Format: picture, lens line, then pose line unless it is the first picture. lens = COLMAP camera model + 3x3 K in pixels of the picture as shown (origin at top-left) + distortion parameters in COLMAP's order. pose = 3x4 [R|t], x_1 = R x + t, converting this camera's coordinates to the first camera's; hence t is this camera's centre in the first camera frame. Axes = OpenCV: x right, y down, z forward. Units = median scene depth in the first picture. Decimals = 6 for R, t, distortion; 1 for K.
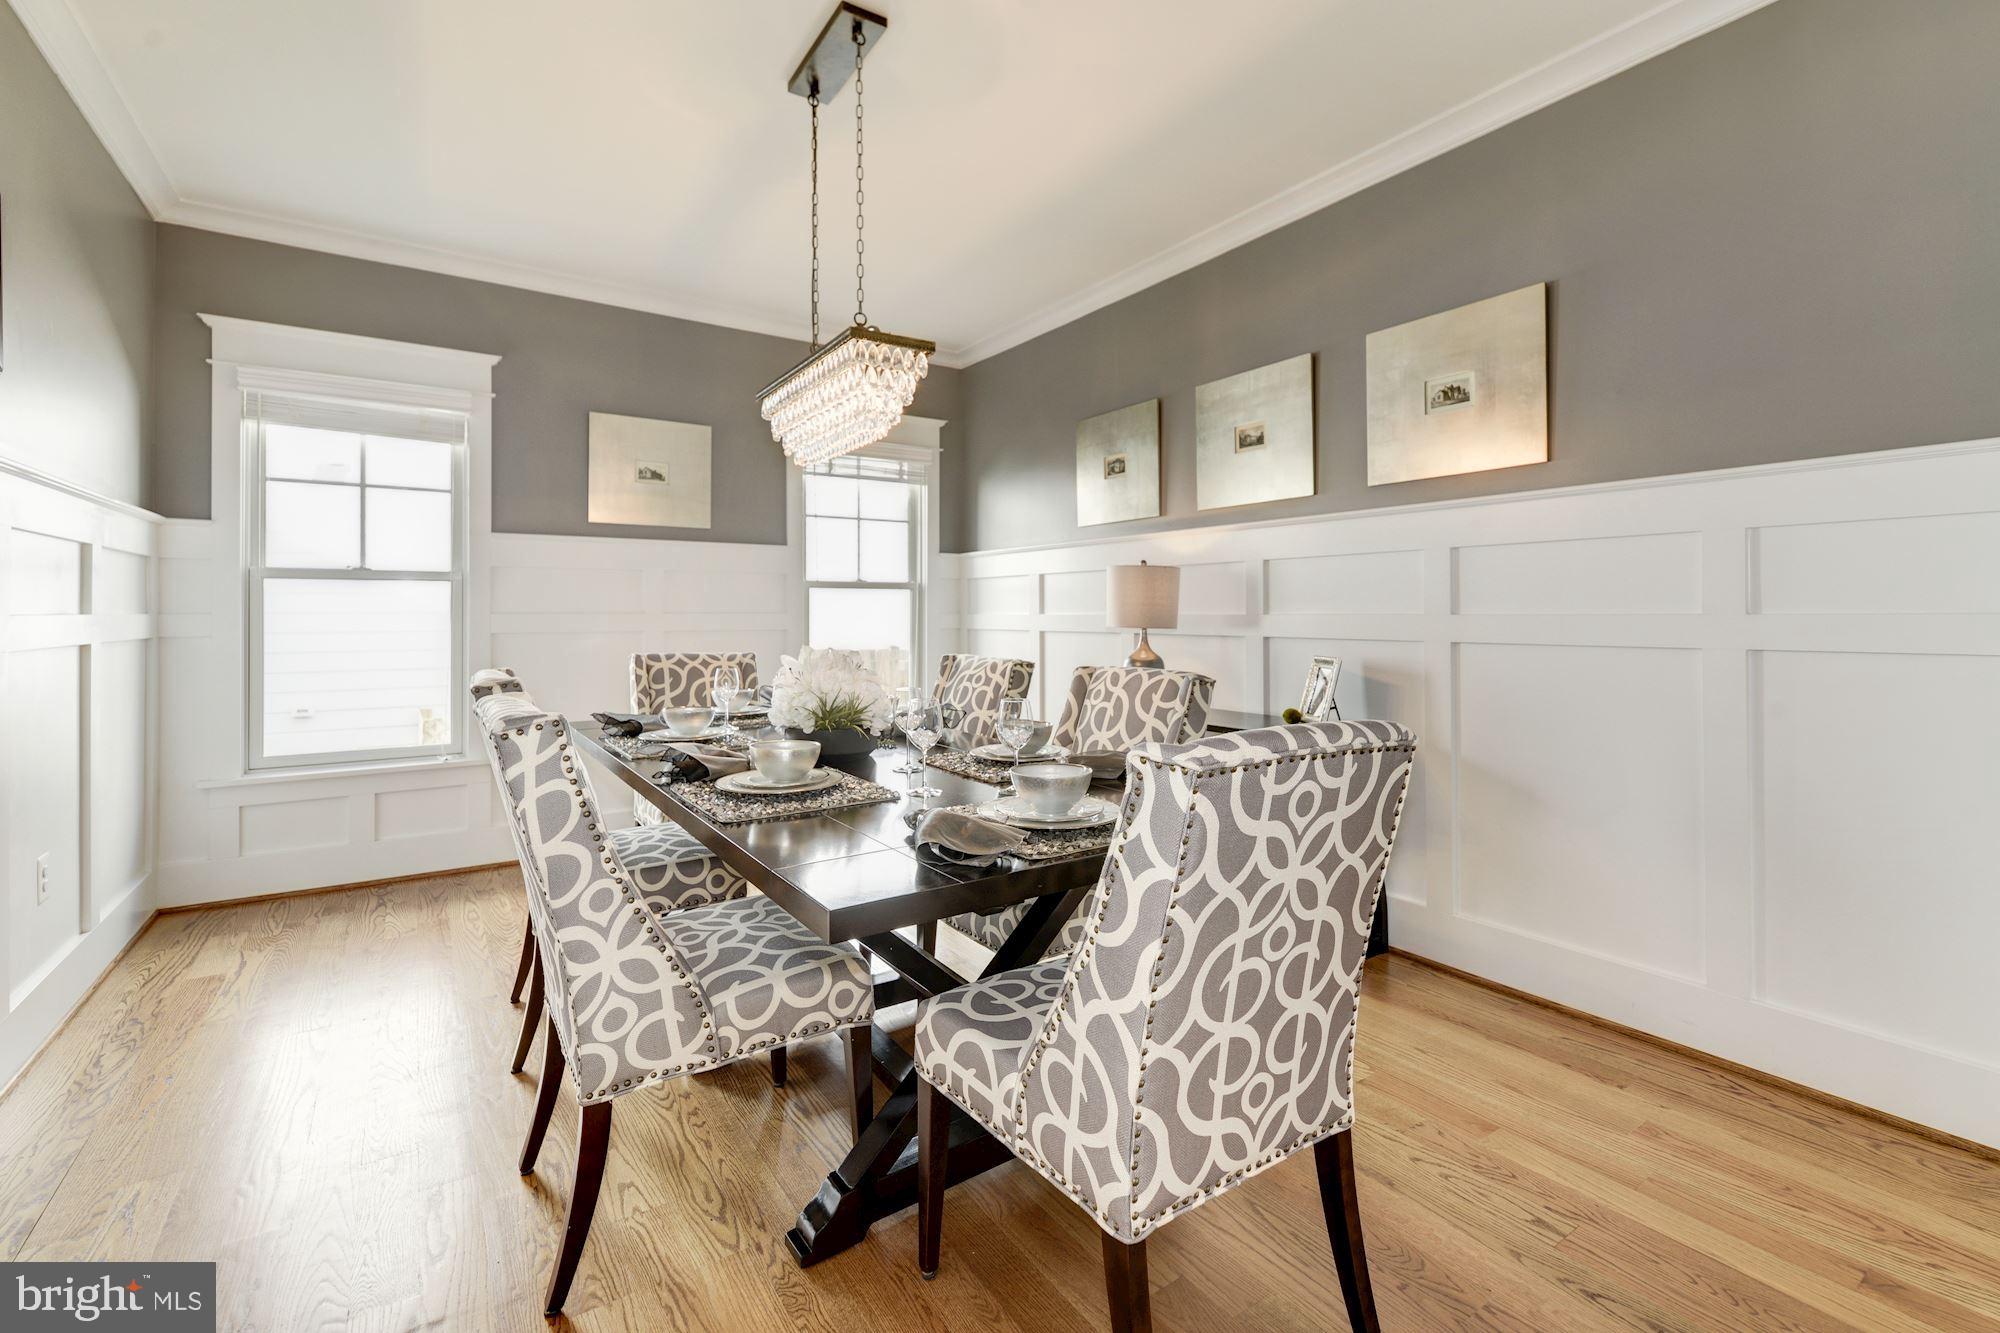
lens RADIAL K [[877.1, 0, 1002.7], [0, 877.1, 617.8], [0, 0, 1]] dist [-0.001233, -0.005334]
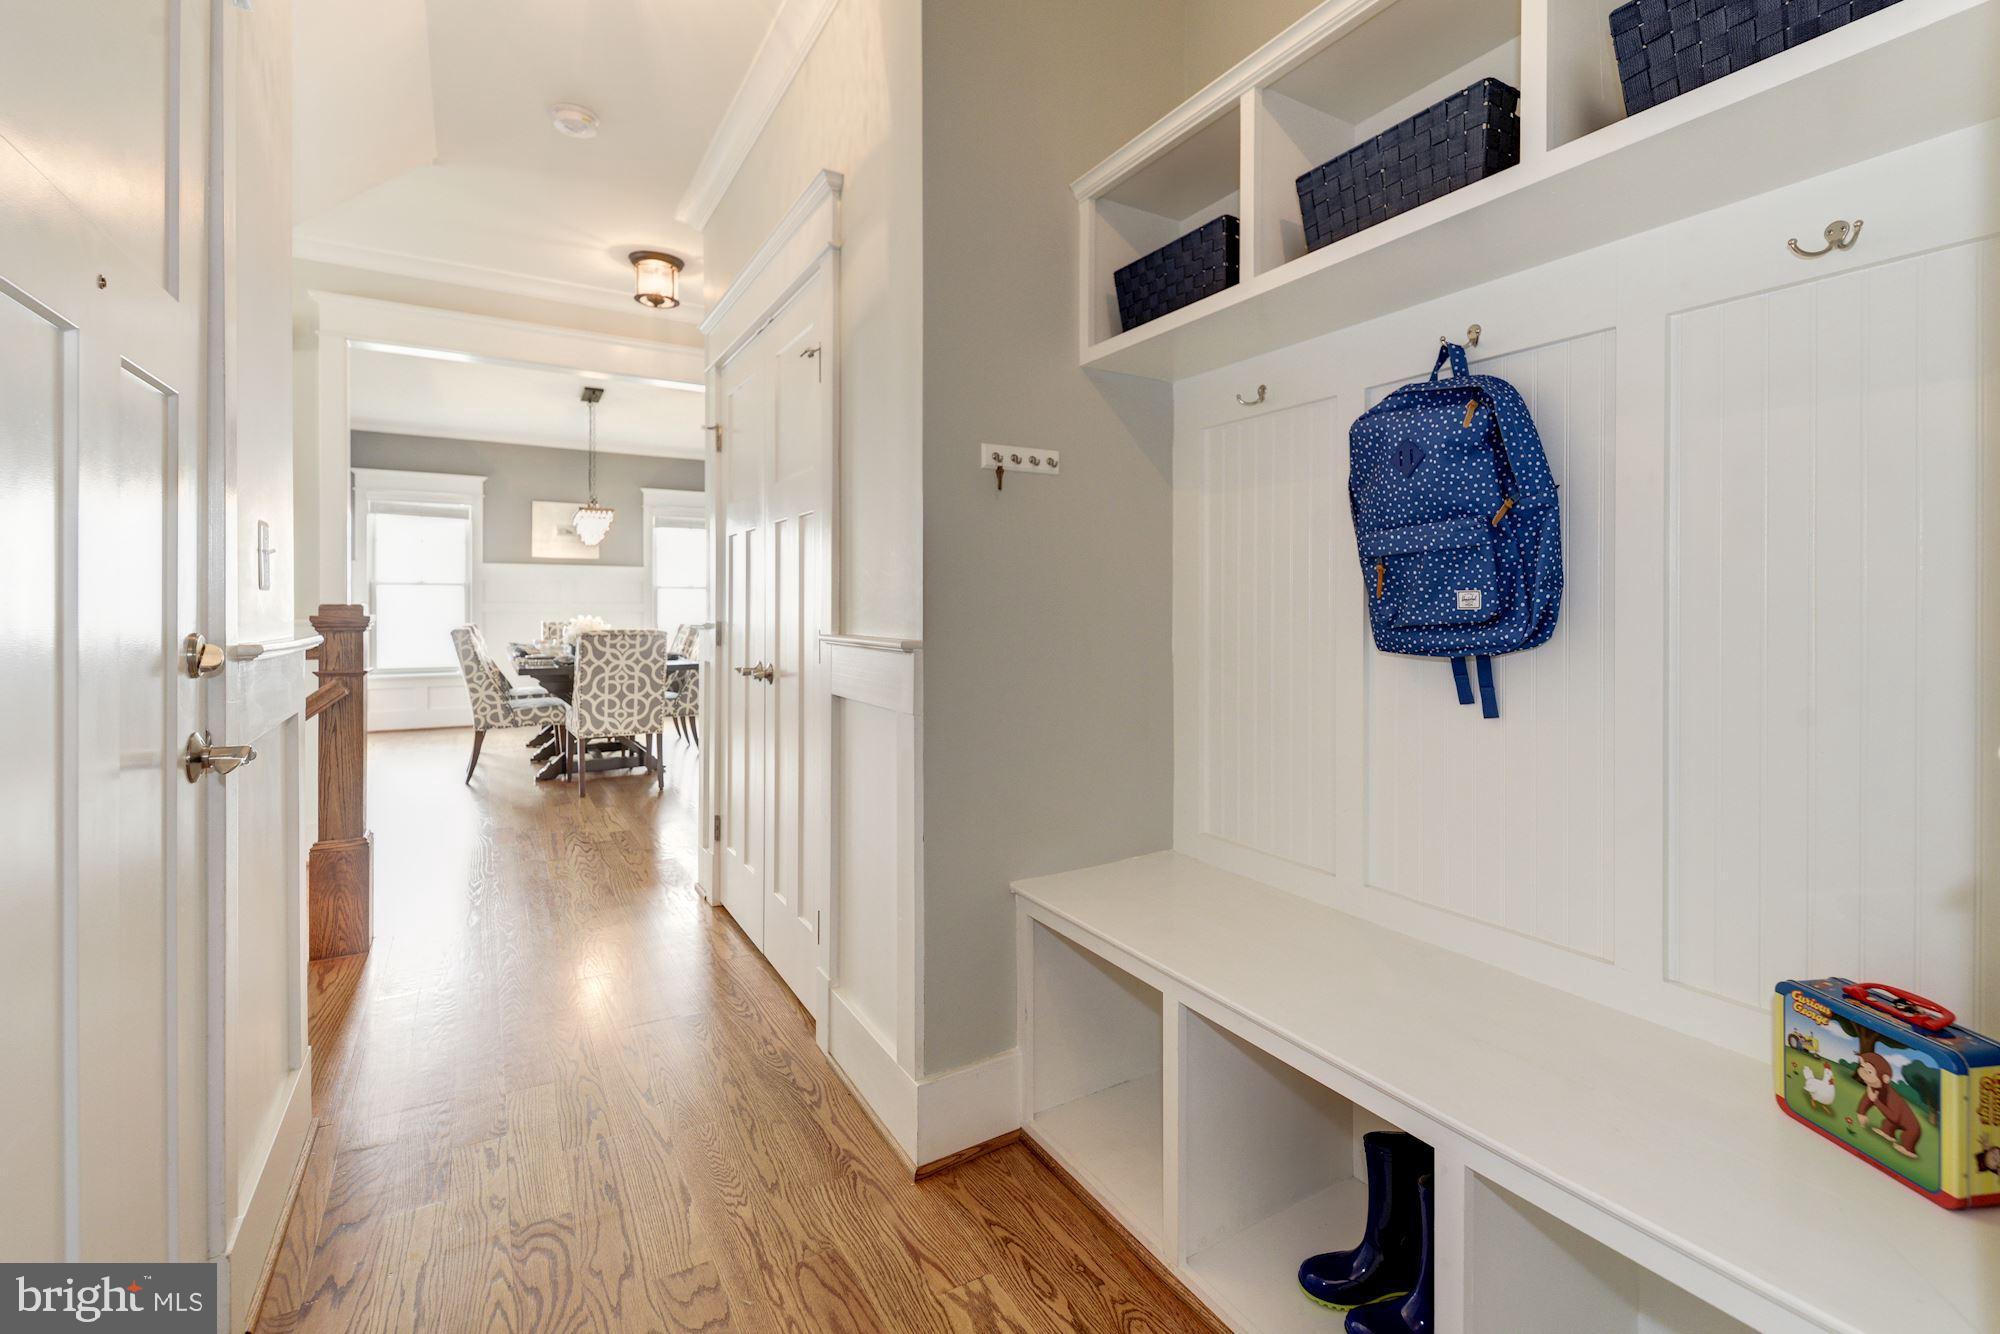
lens RADIAL K [[877.1, 0, 1007.8], [0, 877.1, 605.0], [0, 0, 1]] dist [-0.001233, -0.005334]
pose [[0.999142, -0.000545, -0.041411, 2.379151], [0.000421, 0.999995, -0.003016, 0.014596], [0.041413, 0.002996, 0.999138, -3.246782]]
